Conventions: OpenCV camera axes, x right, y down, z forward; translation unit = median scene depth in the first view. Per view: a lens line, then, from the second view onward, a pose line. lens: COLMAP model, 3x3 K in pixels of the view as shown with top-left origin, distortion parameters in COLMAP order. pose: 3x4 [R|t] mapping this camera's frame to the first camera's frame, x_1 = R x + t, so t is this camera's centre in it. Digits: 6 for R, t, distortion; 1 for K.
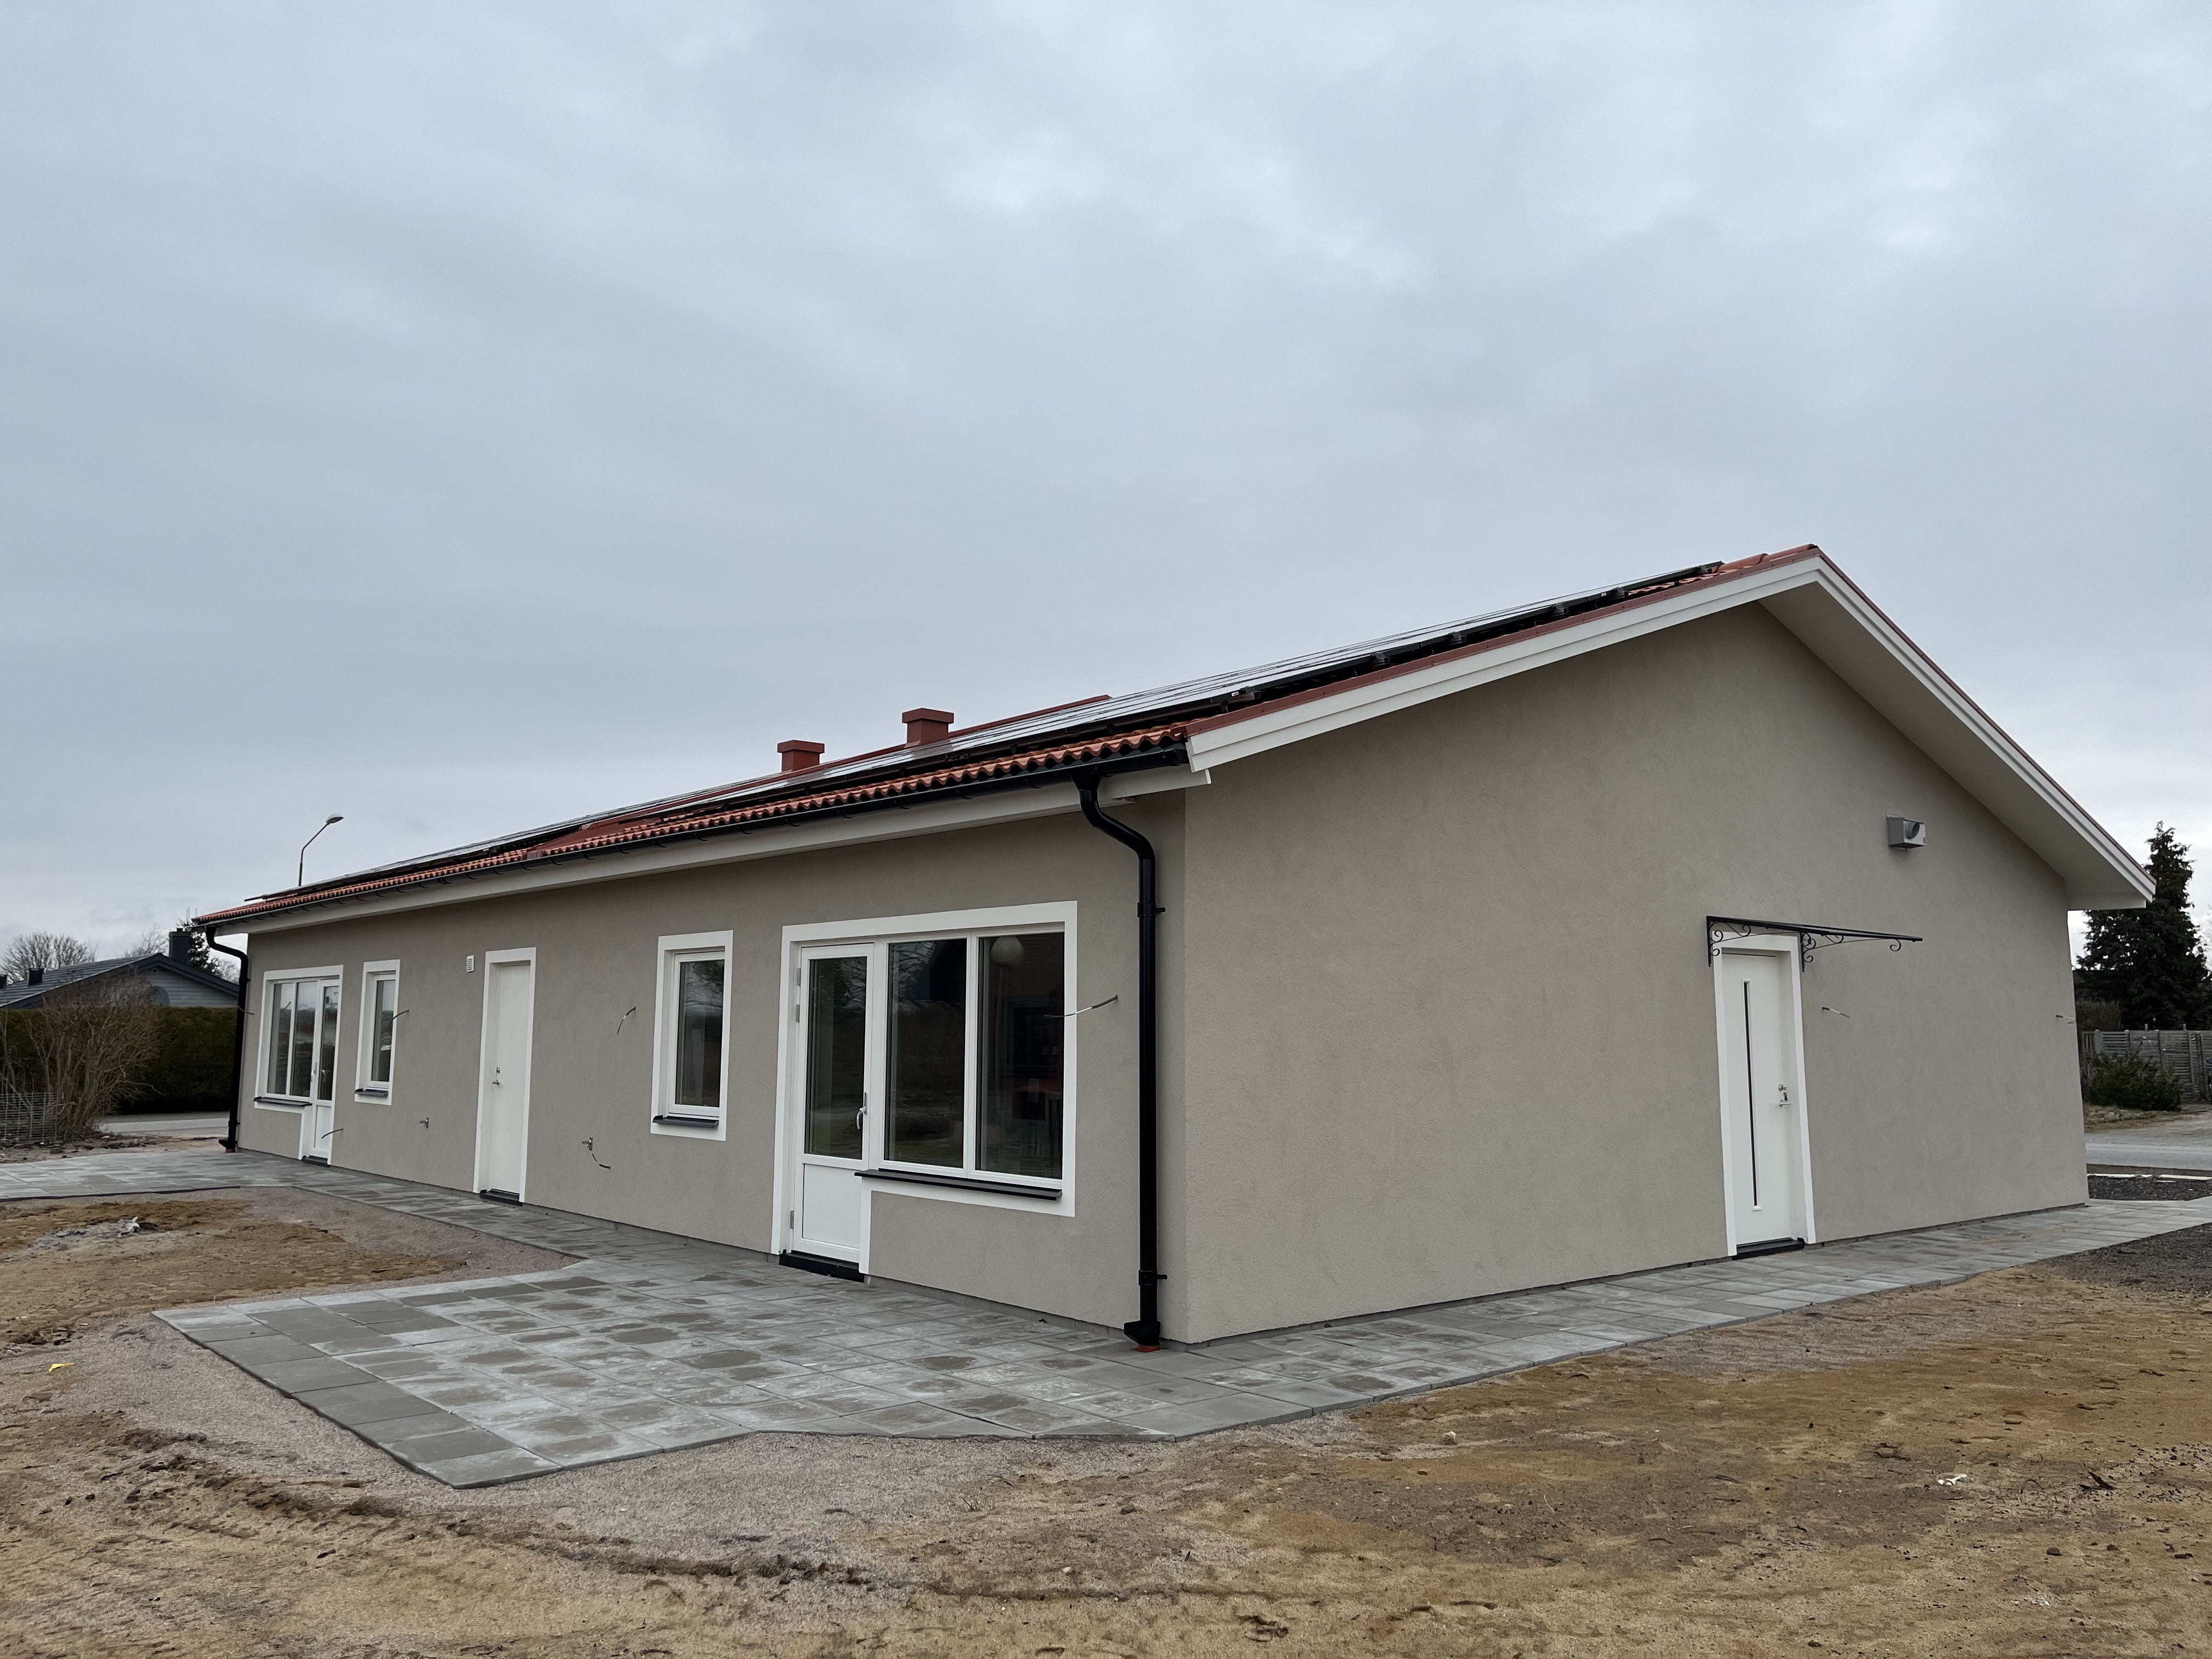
lens RADIAL K [[1604.8, 0, 1106.0], [0, 1604.8, 829.5], [0, 0, 1]] dist [0.064894, -0.000342]
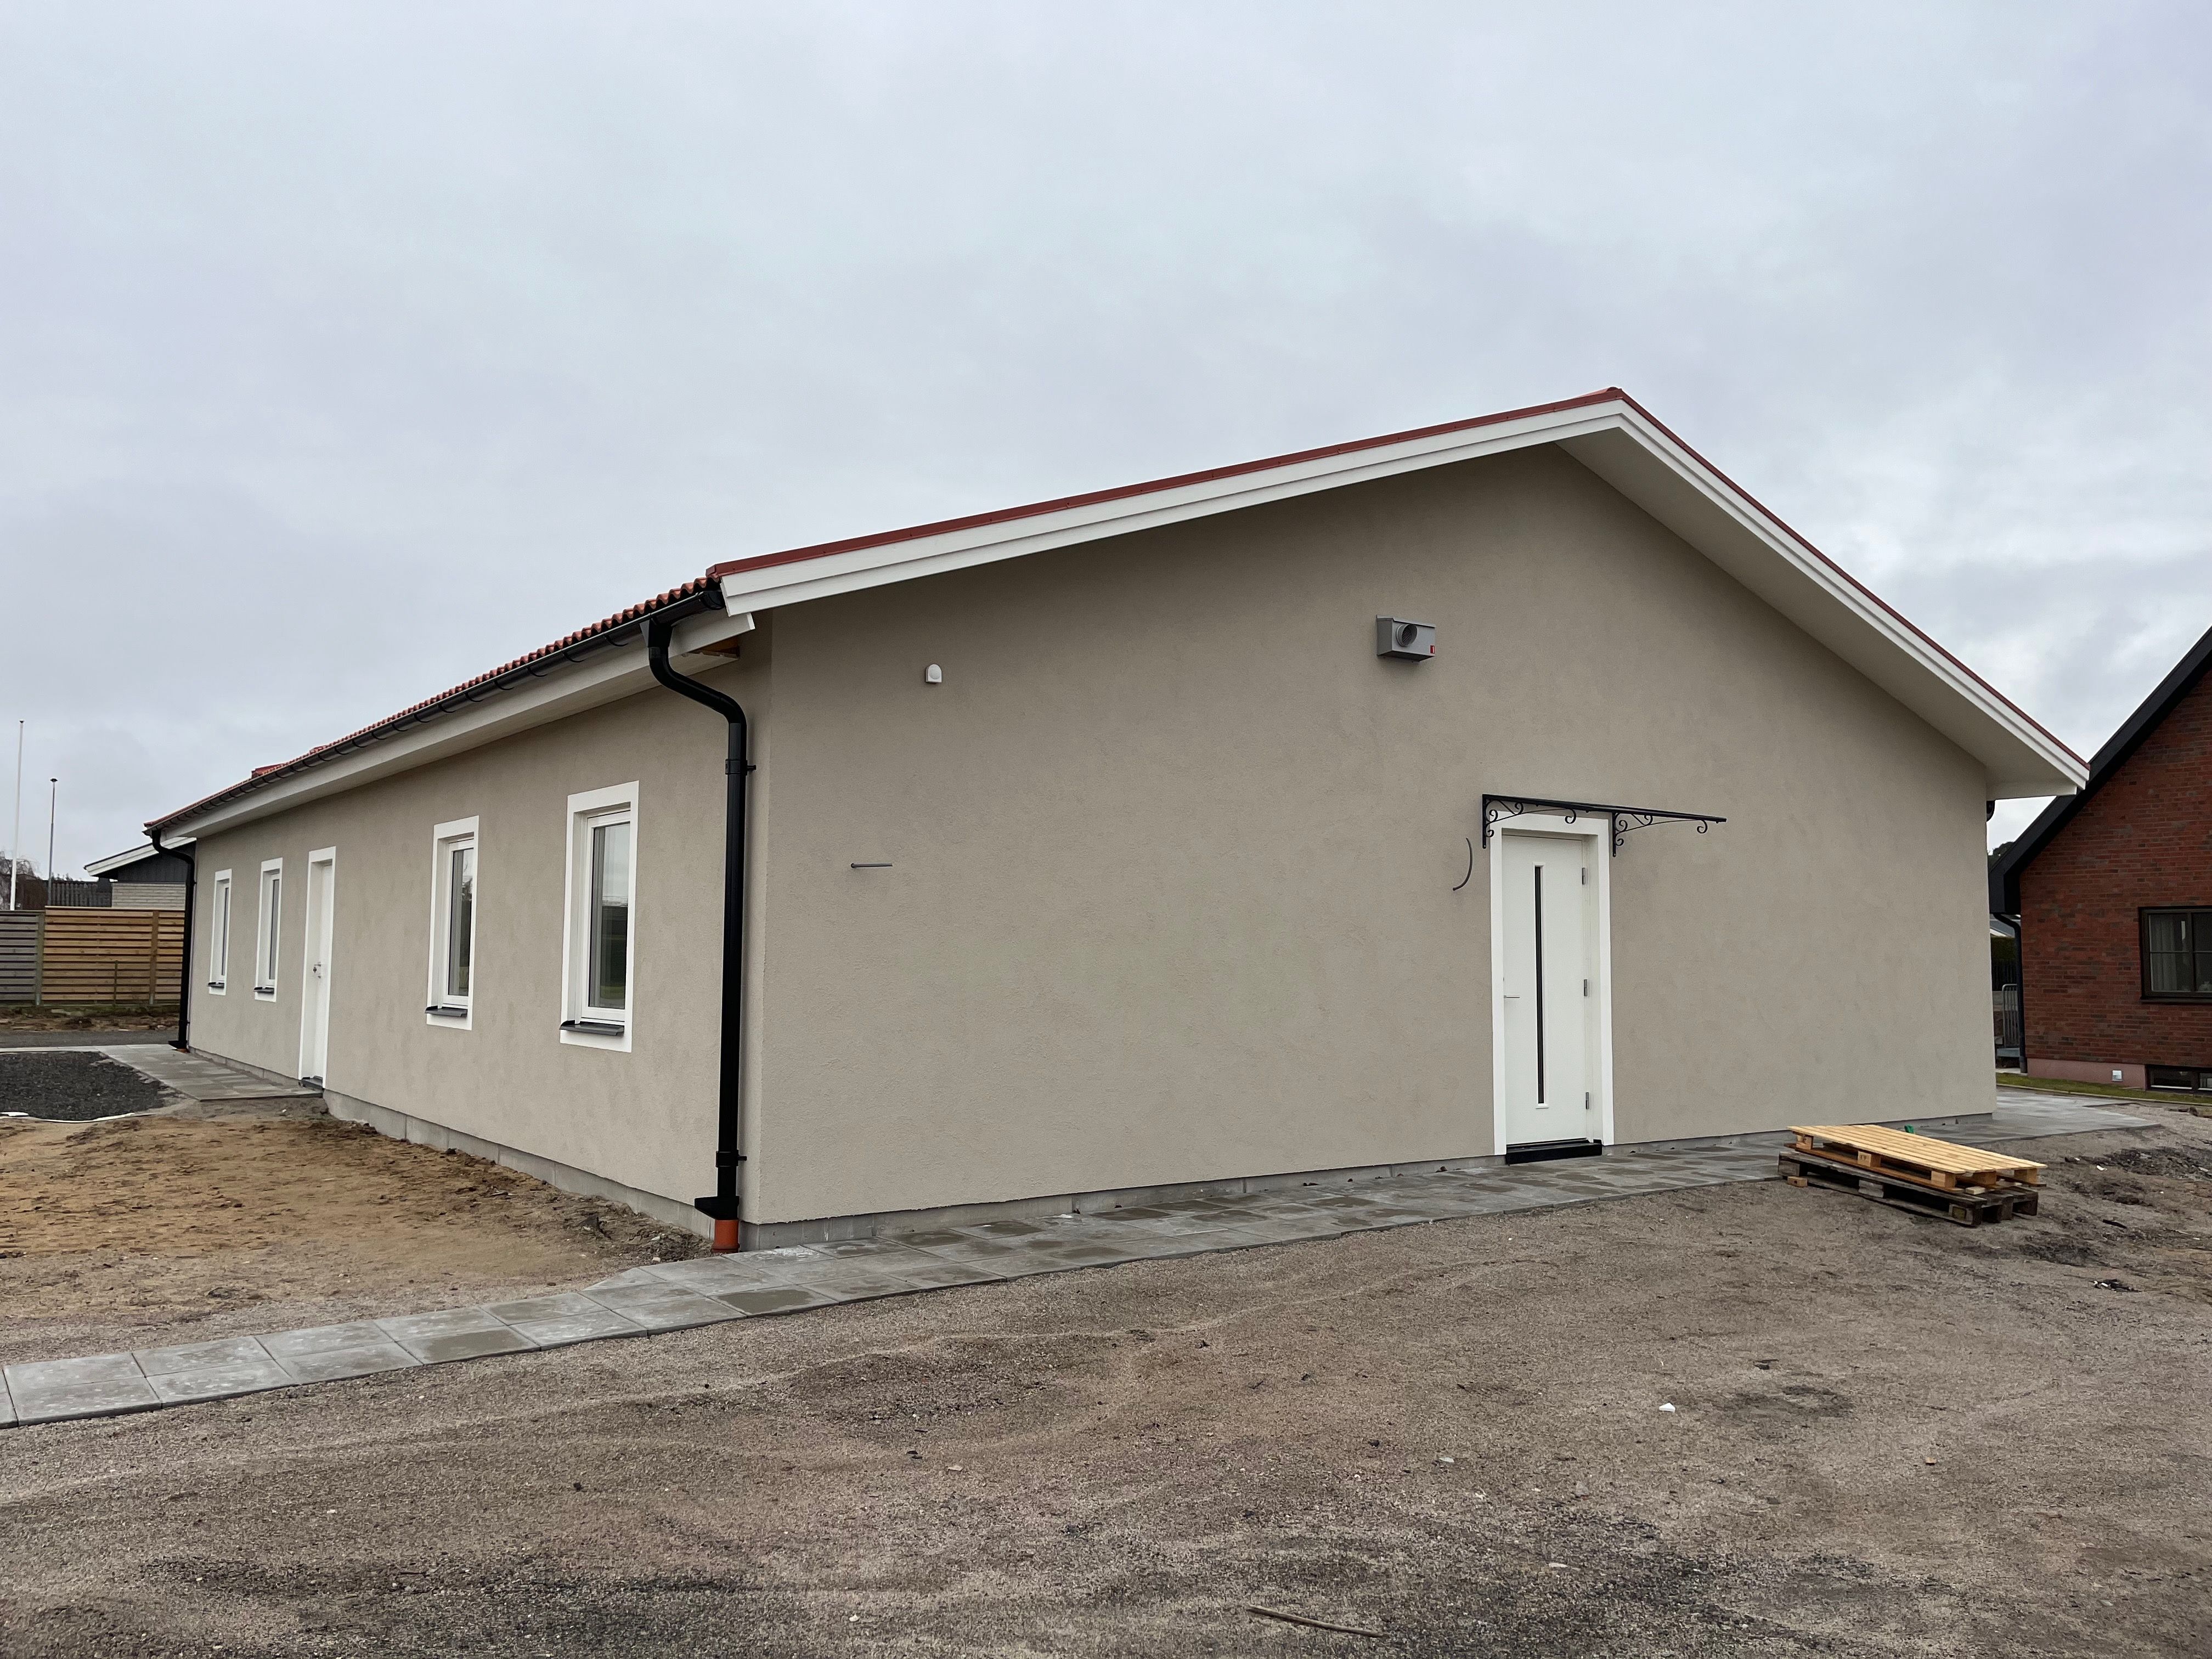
lens RADIAL K [[1604.8, 0, 1106.0], [0, 1604.8, 829.5], [0, 0, 1]] dist [0.064894, -0.000342]
pose [[0.995921, -0.002703, -0.090189, 0.232099], [0.006507, 0.999100, 0.041909, 0.032529], [0.089994, -0.042324, 0.995043, 0.060277]]
